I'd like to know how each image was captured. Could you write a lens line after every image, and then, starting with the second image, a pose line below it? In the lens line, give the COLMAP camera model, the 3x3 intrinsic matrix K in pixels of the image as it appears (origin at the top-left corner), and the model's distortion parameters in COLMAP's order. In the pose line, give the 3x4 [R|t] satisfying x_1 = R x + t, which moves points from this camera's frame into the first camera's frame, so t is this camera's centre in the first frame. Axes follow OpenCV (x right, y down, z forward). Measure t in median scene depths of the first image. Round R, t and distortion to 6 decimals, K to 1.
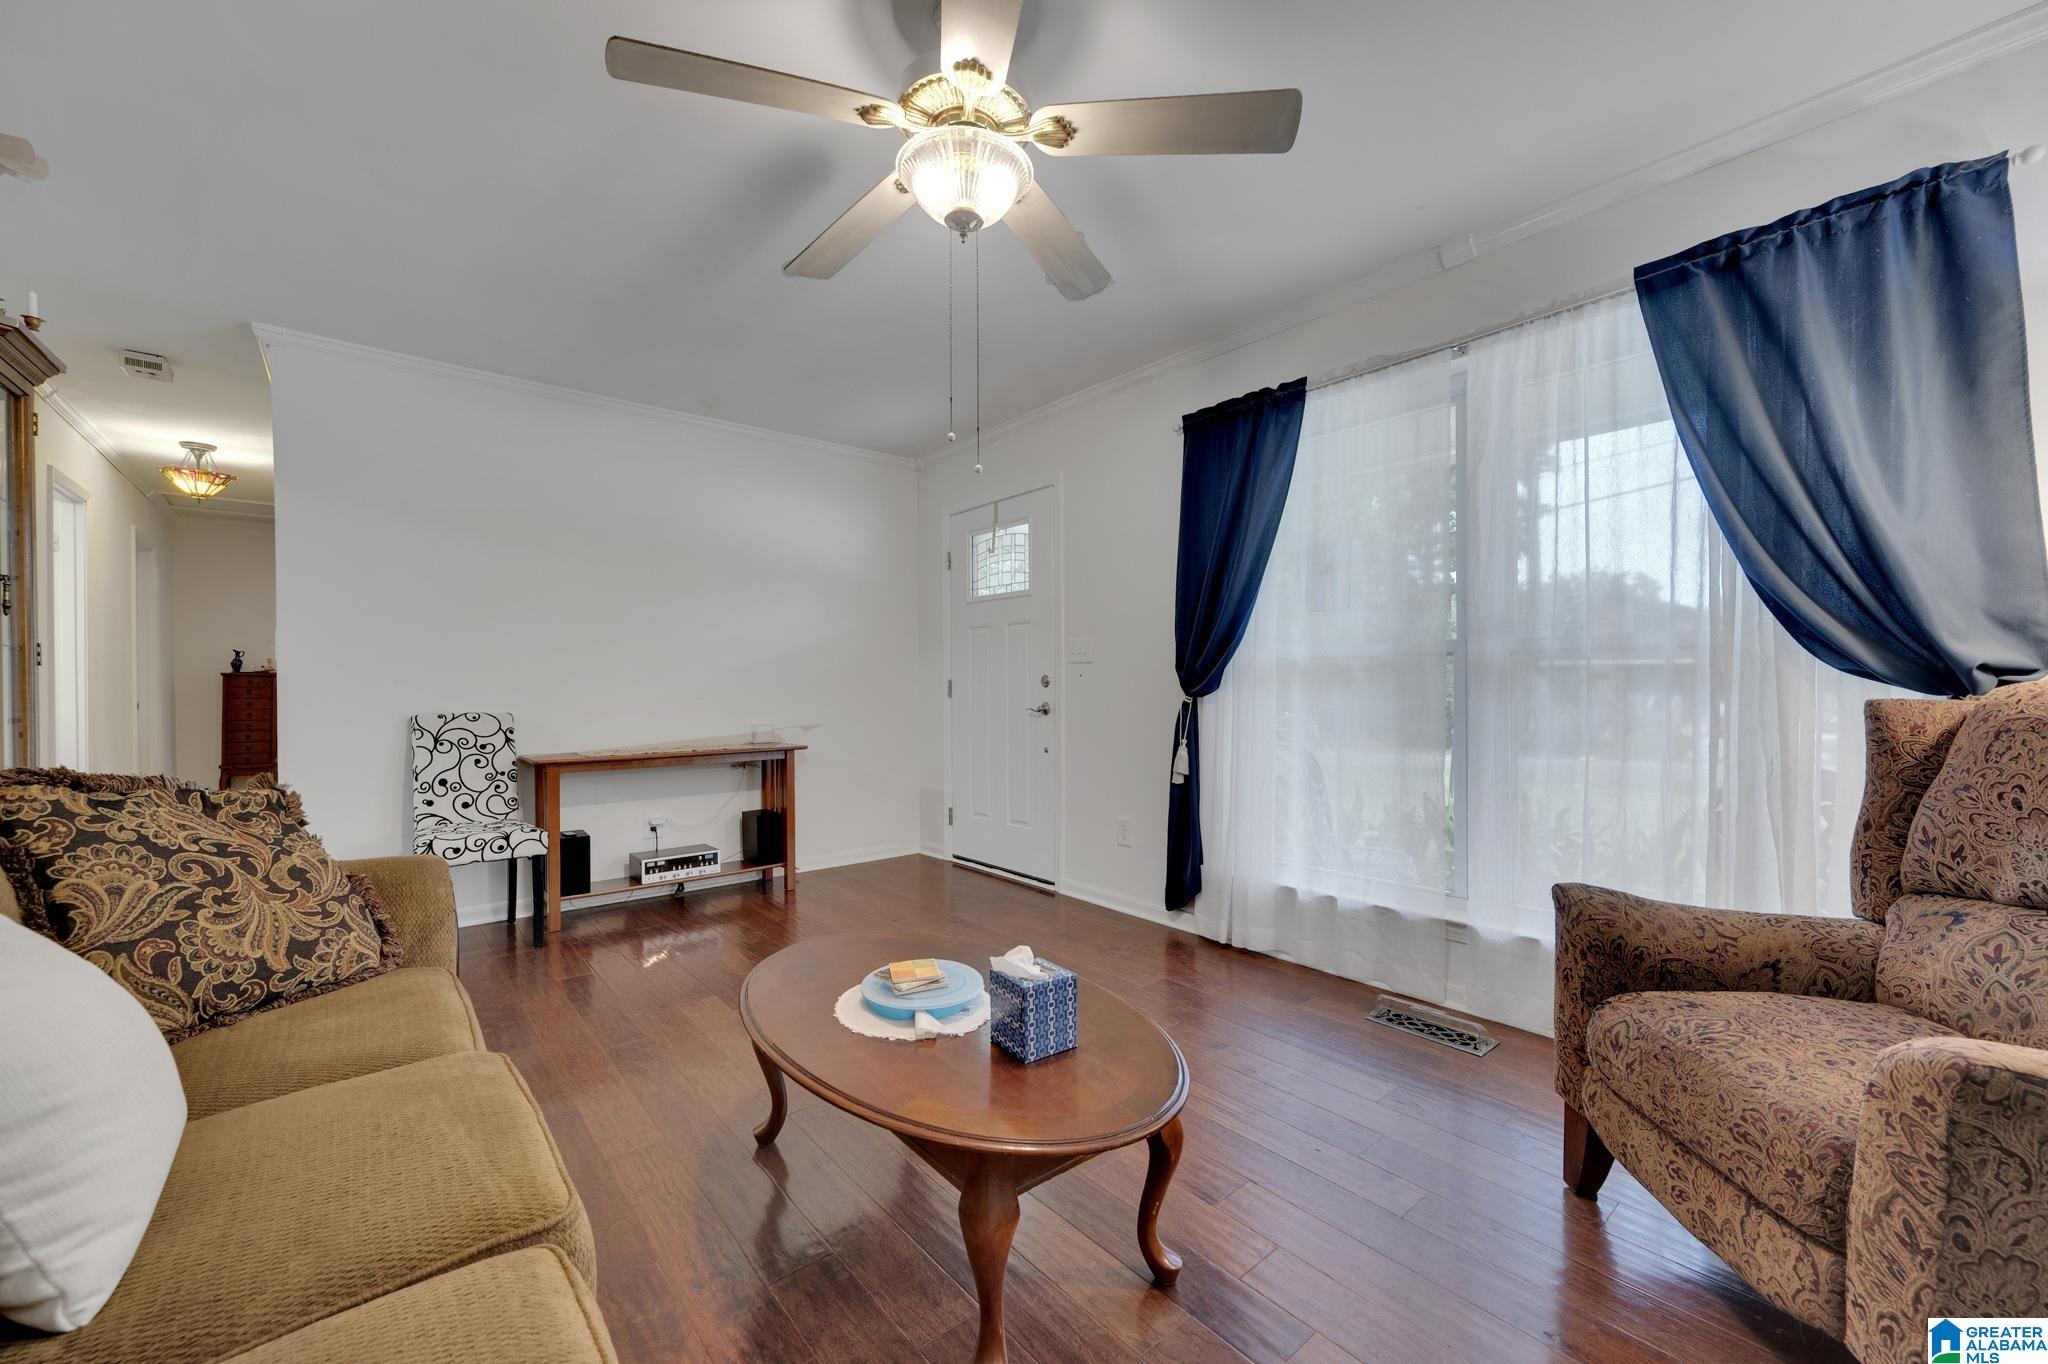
lens RADIAL K [[794.5, 0, 1024.7], [0, 794.5, 690.6], [0, 0, 1]] dist [-0.001643, -0.000152]
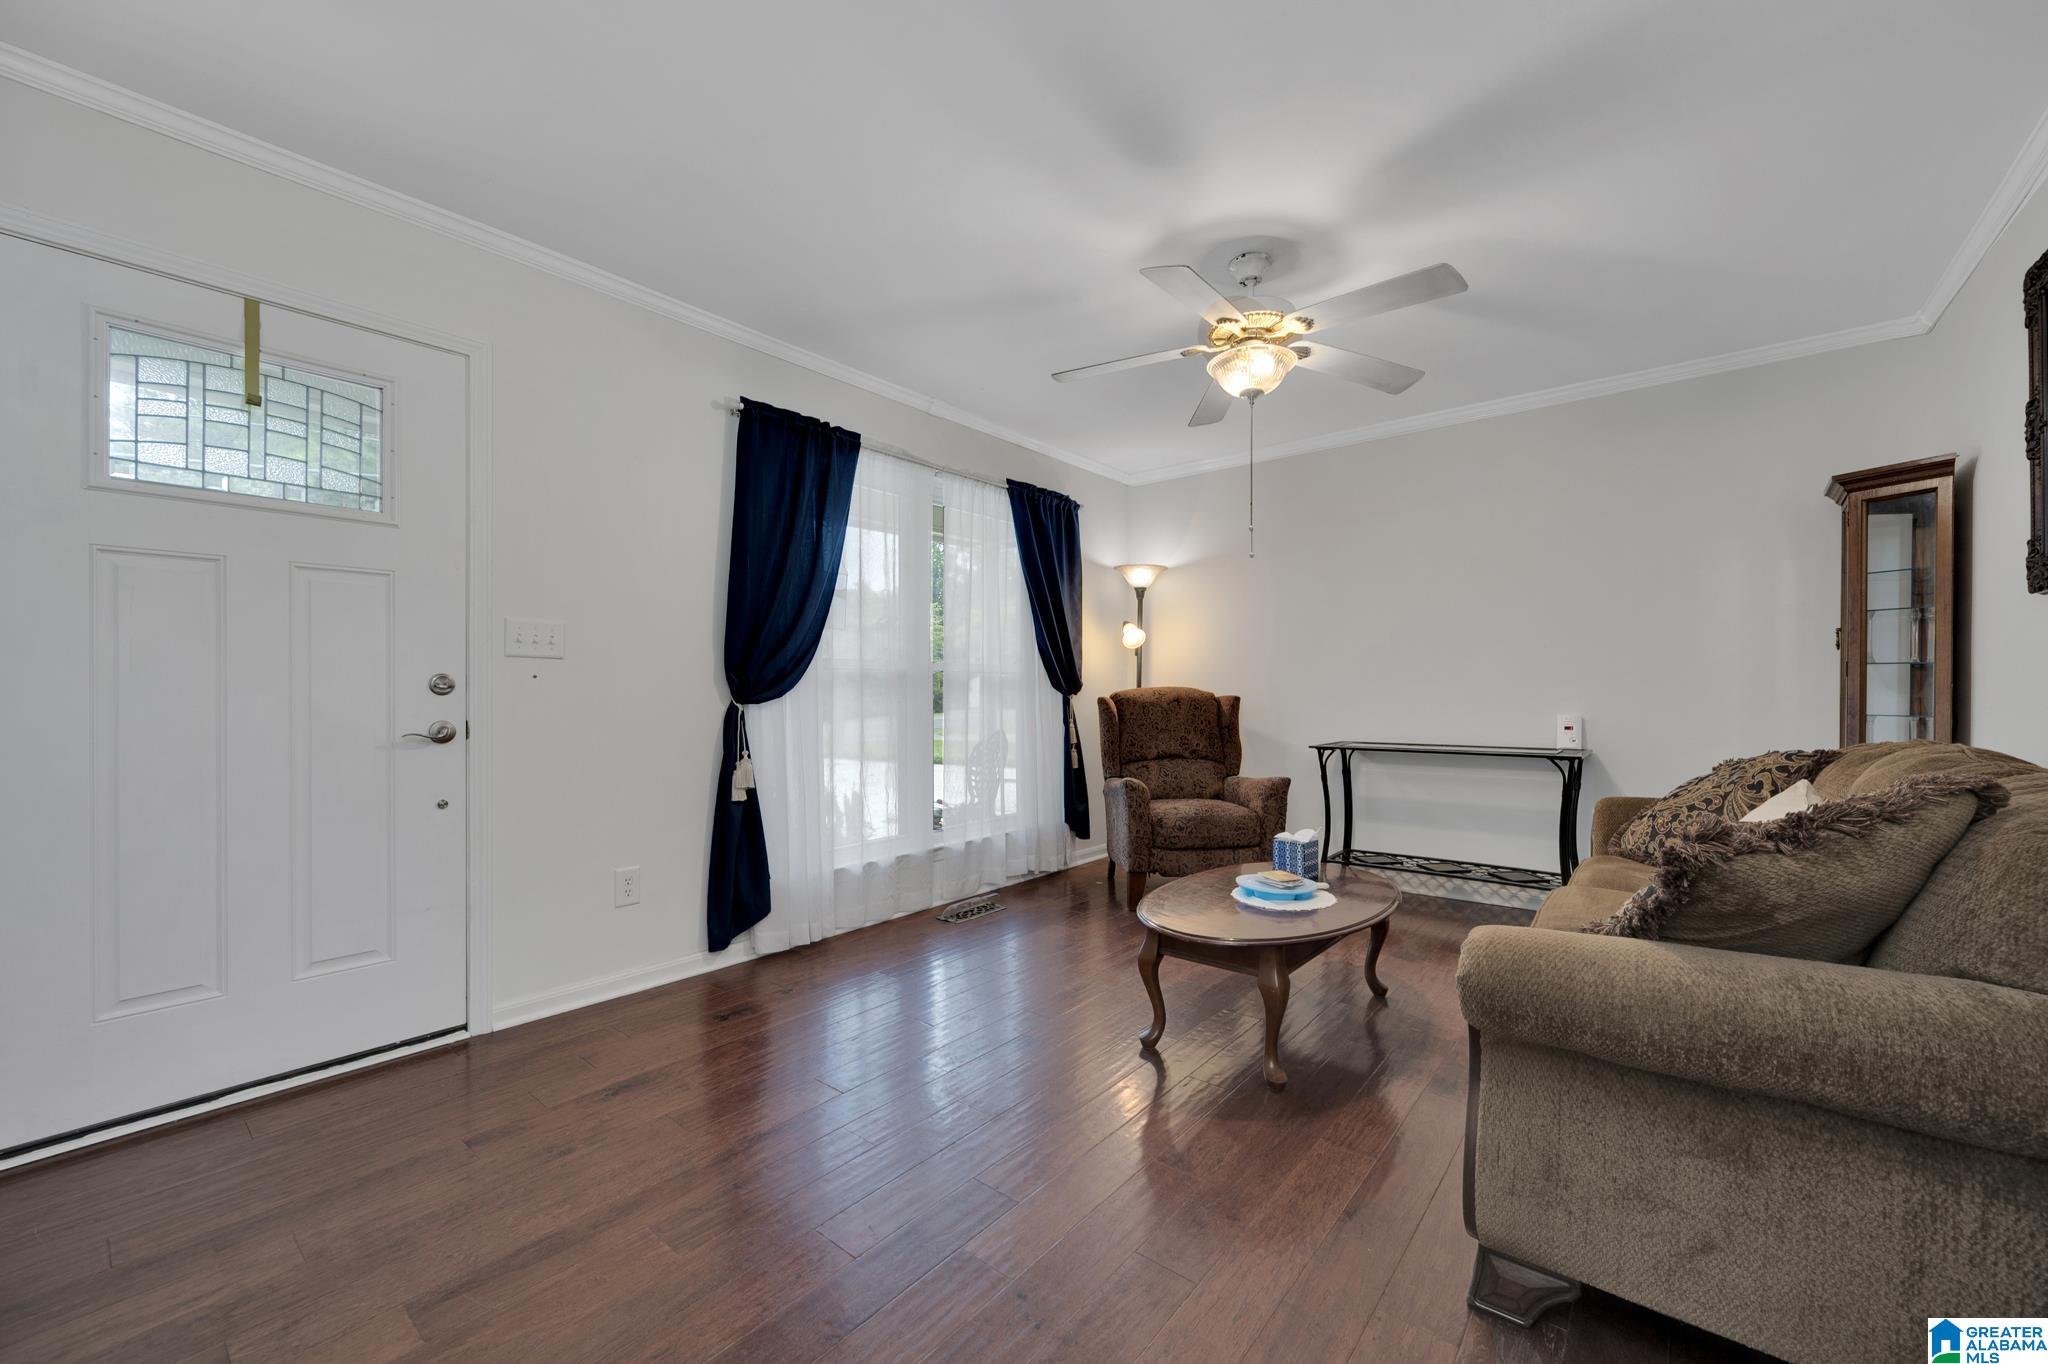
lens RADIAL K [[794.5, 0, 1024.7], [0, 794.5, 690.6], [0, 0, 1]] dist [-0.001643, -0.000152]
pose [[-0.169206, 0.002721, 0.985577, -0.849437], [0.008196, 0.999965, -0.001354, -0.004868], [-0.985547, 0.007848, -0.169222, 0.941640]]
